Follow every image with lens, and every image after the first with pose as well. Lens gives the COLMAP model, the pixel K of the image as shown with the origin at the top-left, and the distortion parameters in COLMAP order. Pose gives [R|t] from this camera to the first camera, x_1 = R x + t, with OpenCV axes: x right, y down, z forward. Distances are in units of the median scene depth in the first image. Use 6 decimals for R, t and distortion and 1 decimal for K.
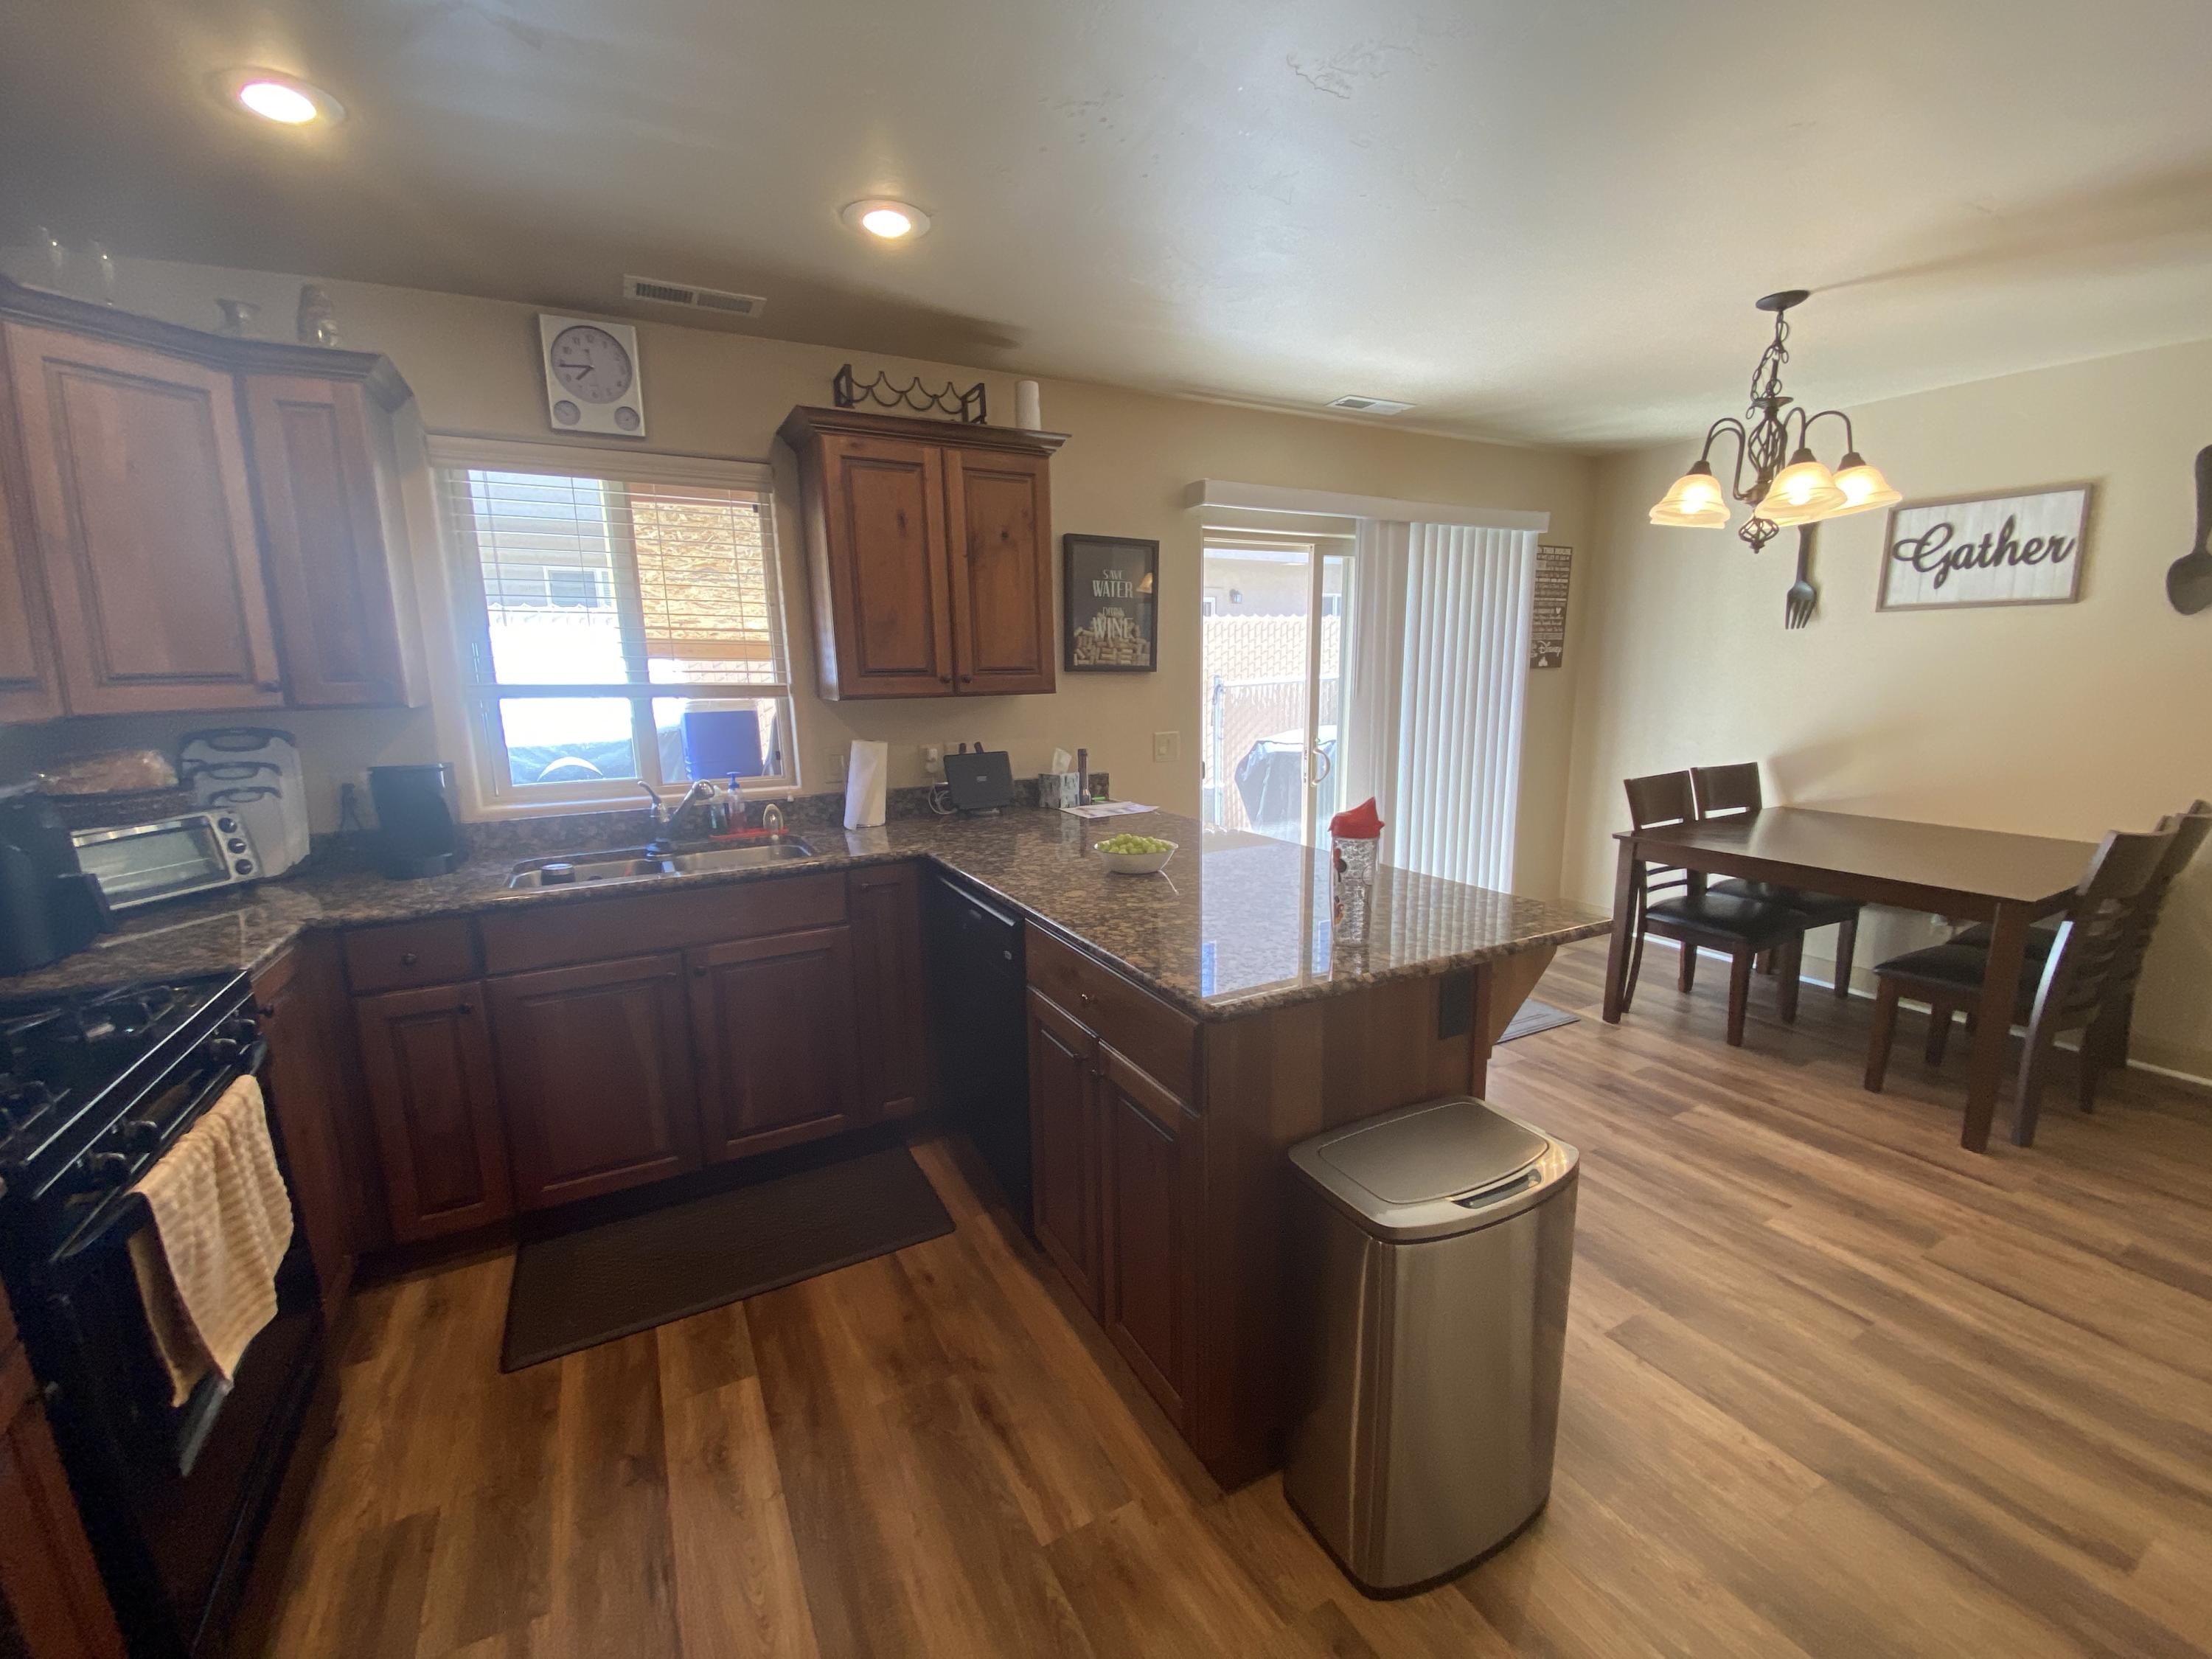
lens RADIAL K [[899.1, 0, 1104.8], [0, 899.1, 840.5], [0, 0, 1]] dist [0.017832, -0.019390]
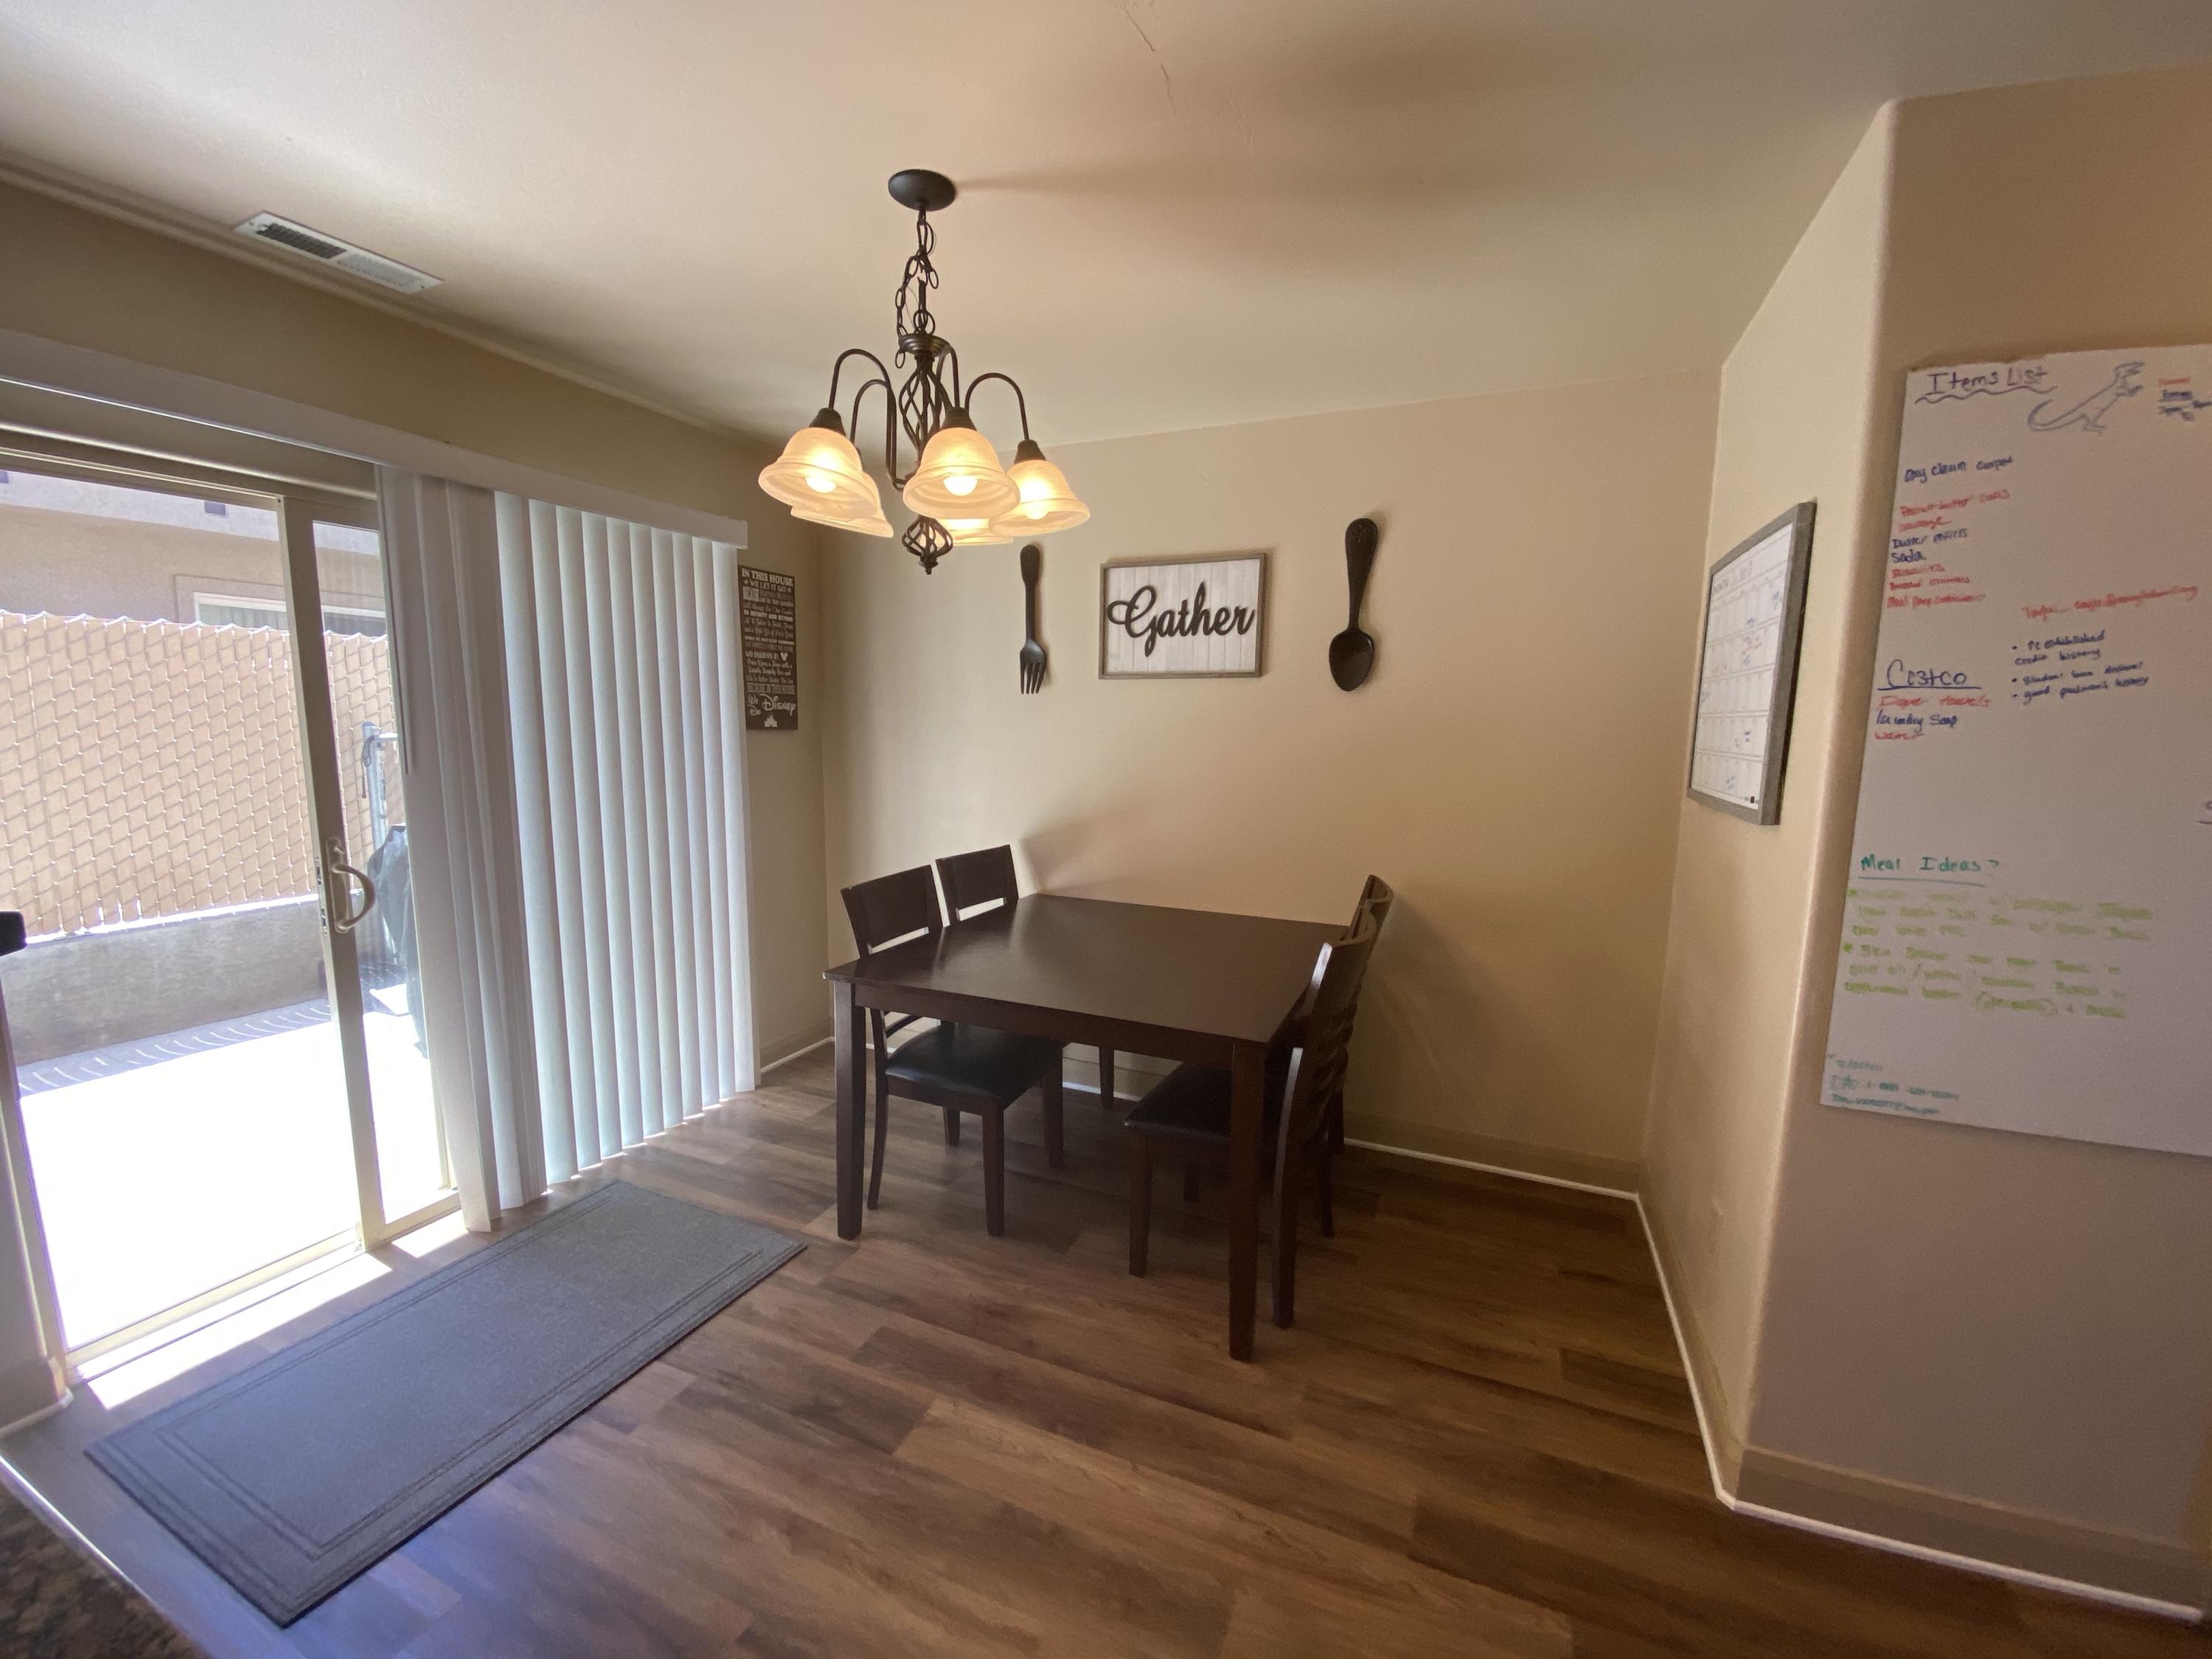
lens RADIAL K [[899.1, 0, 1104.8], [0, 899.1, 840.5], [0, 0, 1]] dist [0.017832, -0.019390]
pose [[0.782597, -0.052790, 0.620286, 0.317670], [0.087630, 0.995819, -0.025810, -0.073701], [-0.616330, 0.074555, 0.783951, 0.326457]]
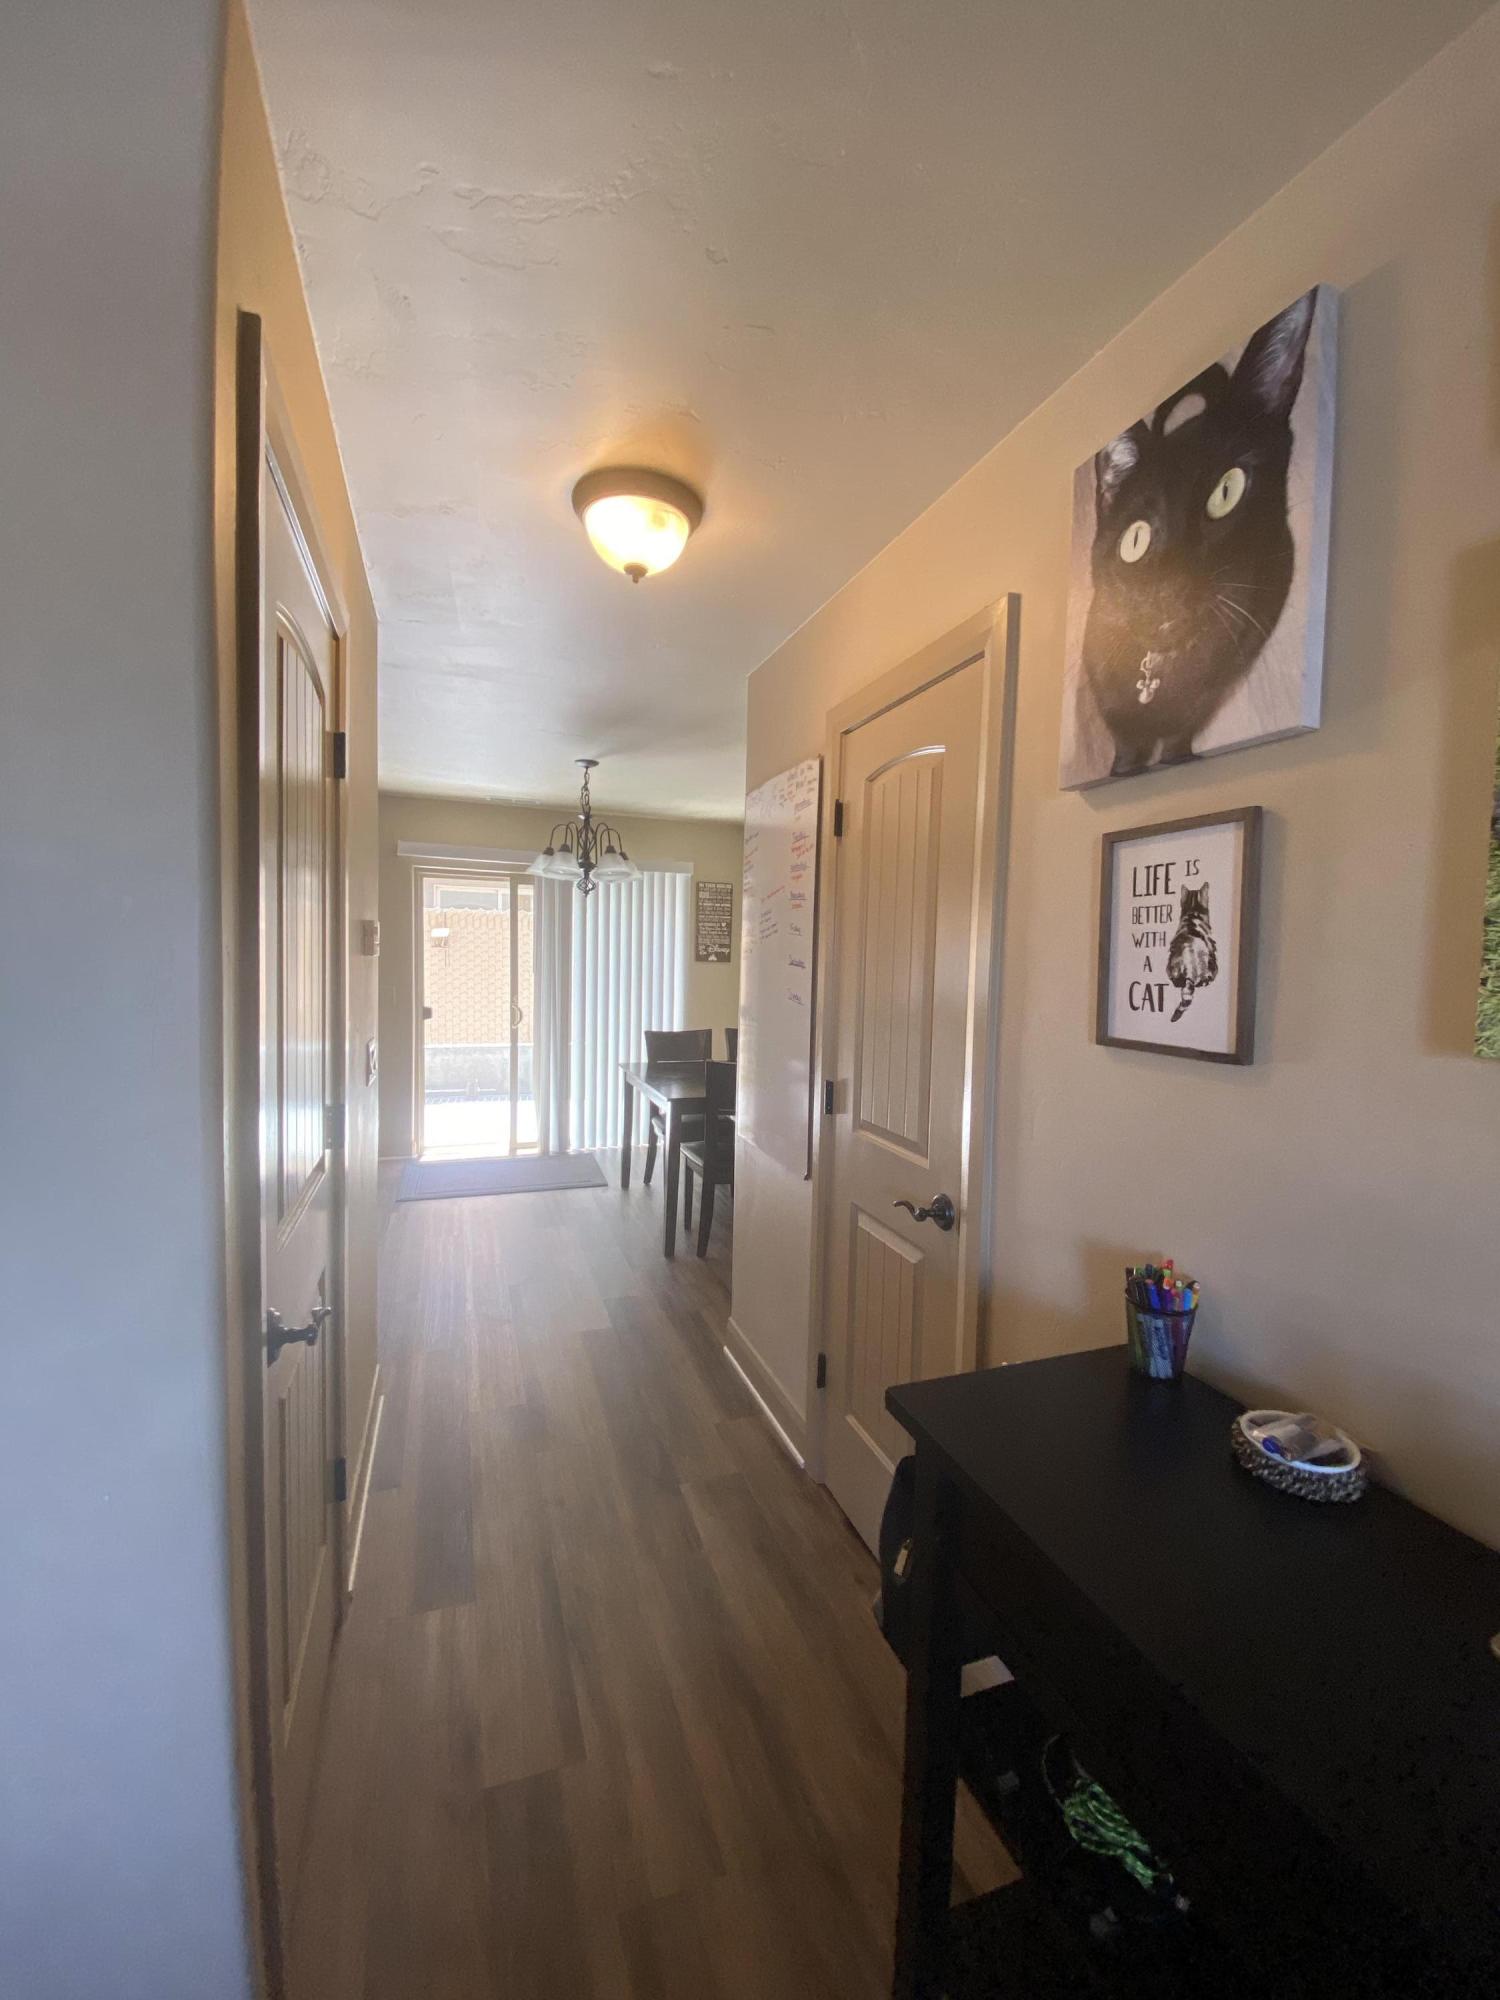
lens RADIAL K [[812.9, 0, 750.0], [0, 812.9, 1000.0], [0, 0, 1]] dist [0.017832, -0.019390]
pose [[0.989189, 0.046996, -0.138910, 1.022920], [-0.066167, 0.988388, -0.136792, 0.069434], [0.130868, 0.144504, 0.980812, -0.410711]]
